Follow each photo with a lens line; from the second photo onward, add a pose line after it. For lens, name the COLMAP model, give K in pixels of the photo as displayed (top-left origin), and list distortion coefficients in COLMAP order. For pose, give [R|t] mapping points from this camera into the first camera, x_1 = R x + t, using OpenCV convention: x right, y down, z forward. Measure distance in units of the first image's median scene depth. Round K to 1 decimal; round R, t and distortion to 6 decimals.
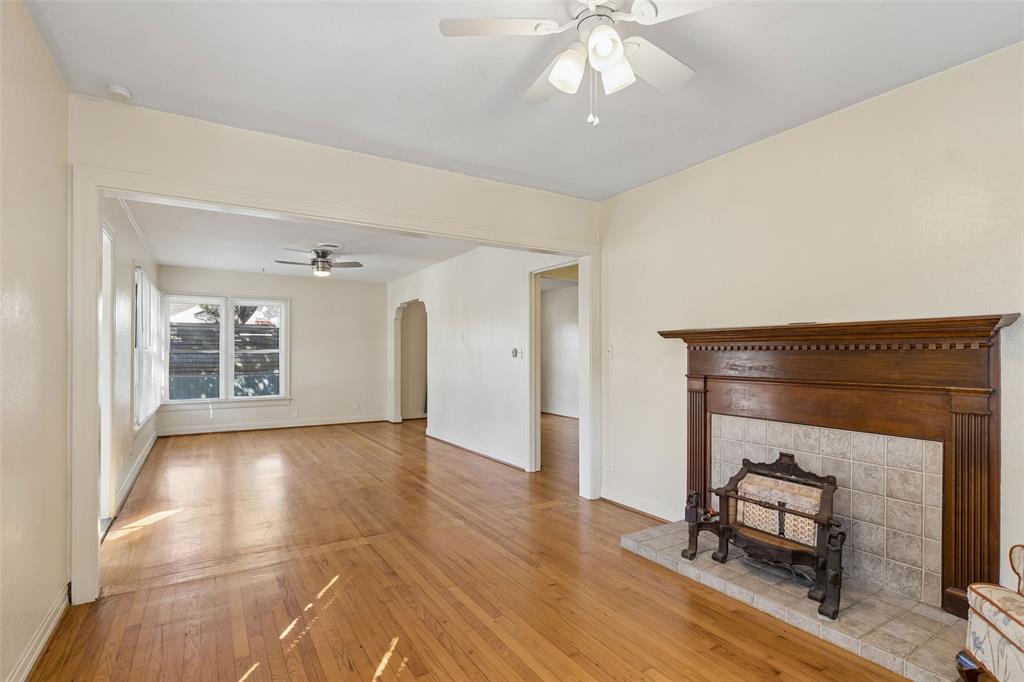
lens RADIAL K [[503.9, 0, 508.3], [0, 503.9, 350.2], [0, 0, 1]] dist [-0.004460, 0.000247]
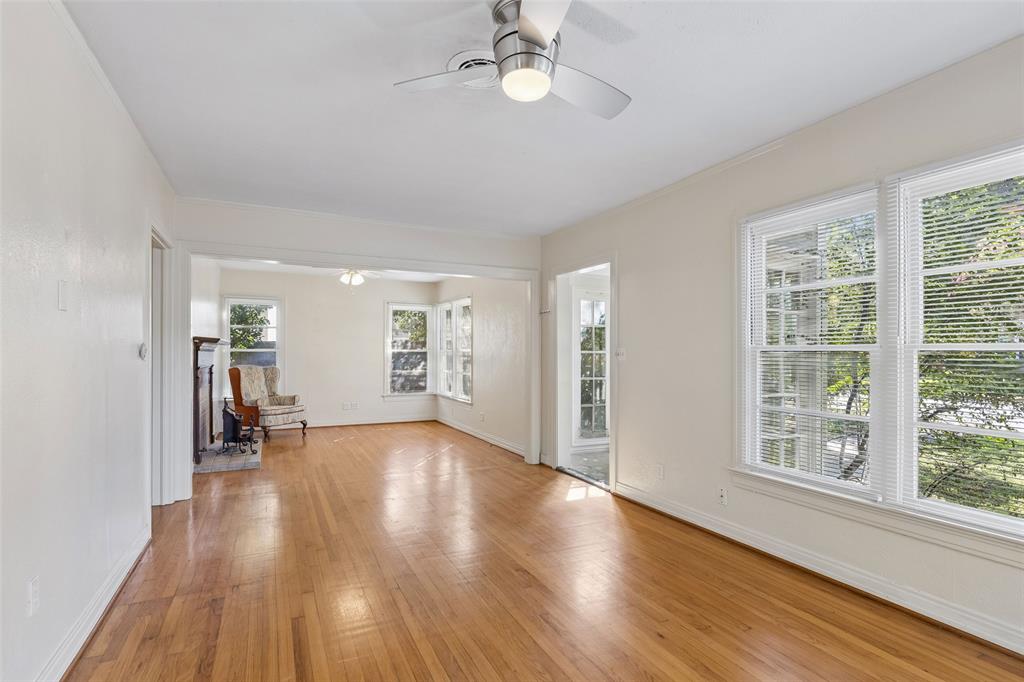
lens RADIAL K [[503.9, 0, 510.1], [0, 503.9, 346.3], [0, 0, 1]] dist [-0.004460, 0.000247]
pose [[-0.994188, -0.000113, 0.107657, -0.928361], [-0.002319, 0.999790, -0.020364, 0.019276], [-0.107632, -0.020495, -0.993980, 3.125944]]
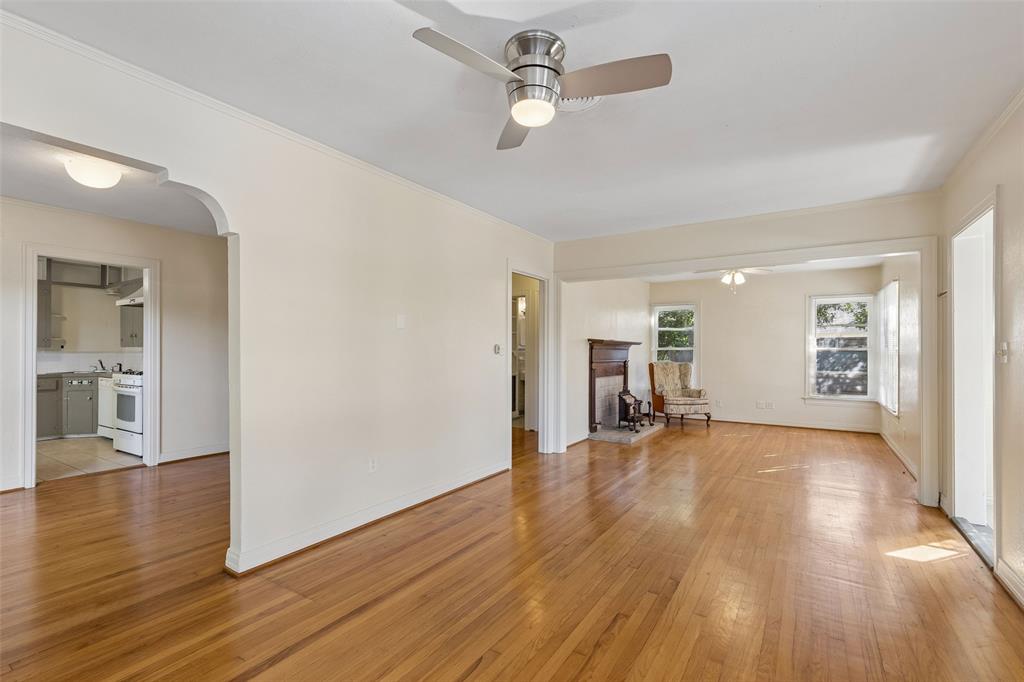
lens RADIAL K [[465.4, 0, 505.8], [0, 465.4, 349.2], [0, 0, 1]] dist [0.003170, -0.000032]
pose [[-0.426189, 0.000828, 0.904634, -1.554900], [-0.010260, 0.999931, -0.005749, 0.018266], [-0.904576, -0.011731, -0.426151, 2.754198]]
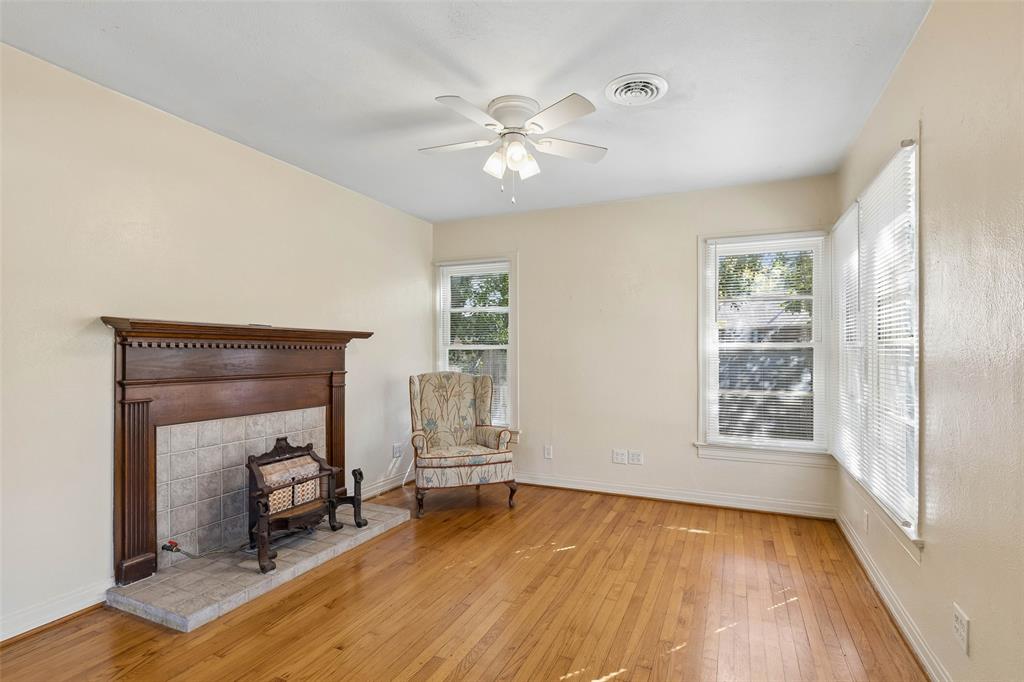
lens RADIAL K [[503.9, 0, 503.8], [0, 503.9, 348.0], [0, 0, 1]] dist [-0.004460, 0.000247]
pose [[-0.554941, 0.005305, 0.831873, -0.674773], [-0.006351, 0.999924, -0.010614, 0.006956], [-0.831866, -0.011173, -0.554865, 1.175194]]
